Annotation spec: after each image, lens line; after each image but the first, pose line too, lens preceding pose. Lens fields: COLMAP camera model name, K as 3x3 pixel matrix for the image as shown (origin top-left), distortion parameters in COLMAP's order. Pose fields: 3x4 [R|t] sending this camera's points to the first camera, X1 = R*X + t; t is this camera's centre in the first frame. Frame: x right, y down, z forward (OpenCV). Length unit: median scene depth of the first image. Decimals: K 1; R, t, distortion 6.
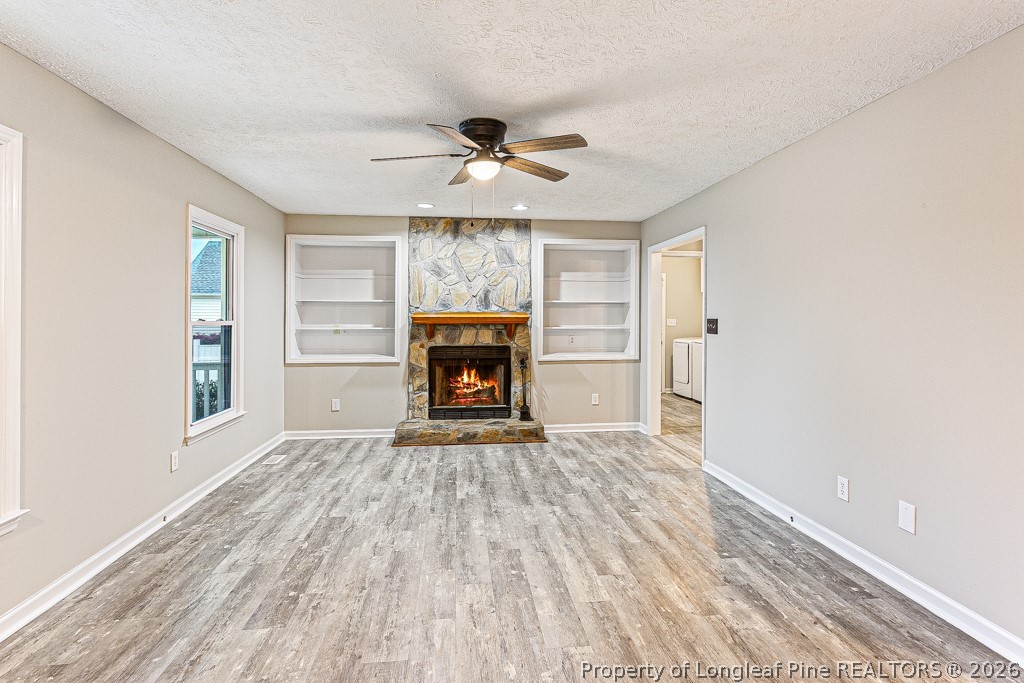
lens RADIAL K [[515.0, 0, 519.7], [0, 515.0, 319.3], [0, 0, 1]] dist [-0.019408, 0.014282]
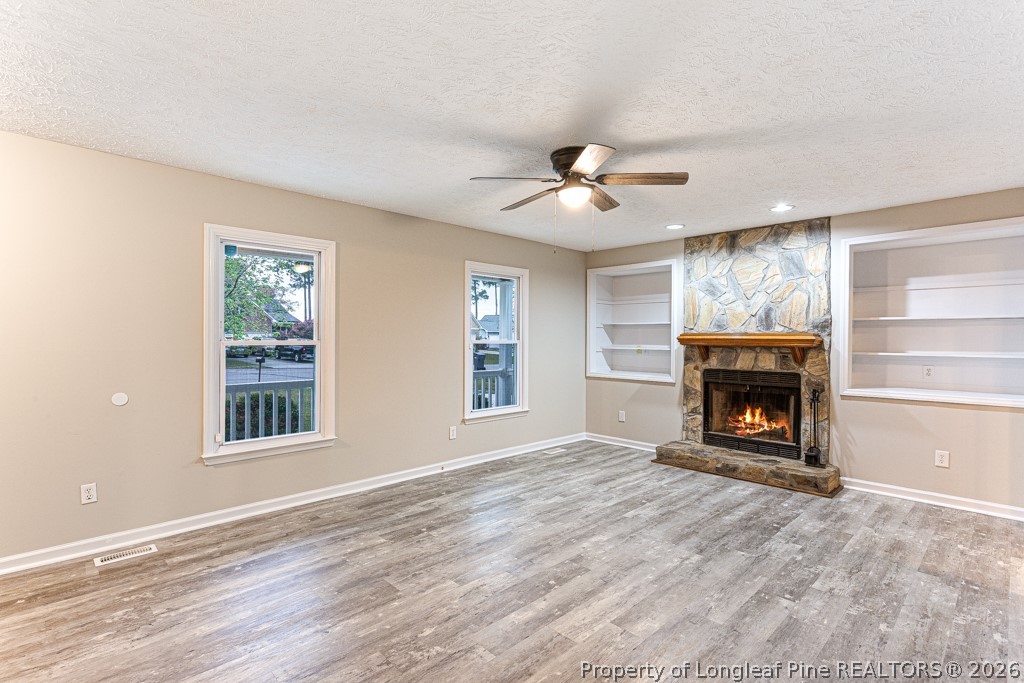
lens RADIAL K [[488.2, 0, 512.0], [0, 488.2, 341.5], [0, 0, 1]] dist [0.000952, 0.000586]
pose [[0.611563, 0.009466, -0.791139, 0.333104], [-0.009366, 0.999945, 0.004725, 0.000472], [0.791140, 0.004520, 0.611618, 0.152410]]
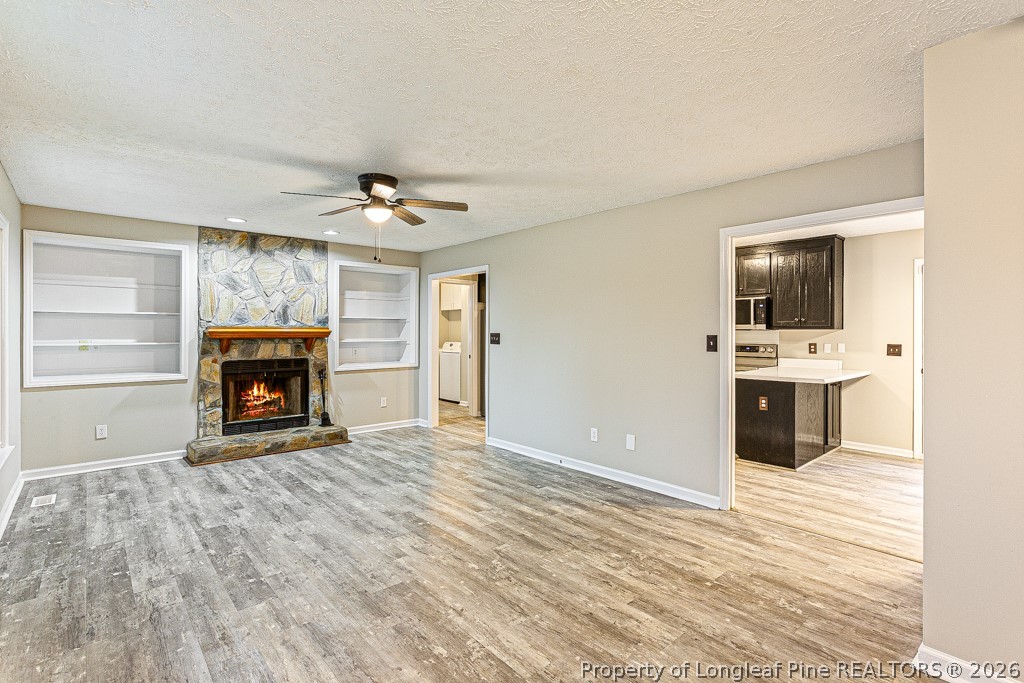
lens RADIAL K [[487.7, 0, 523.3], [0, 487.7, 340.2], [0, 0, 1]] dist [-0.000062, 0.000972]
pose [[0.819832, -0.008483, 0.572541, -0.239963], [-0.001153, 0.999864, 0.016465, -0.003386], [-0.572603, -0.014158, 0.819711, -0.088491]]
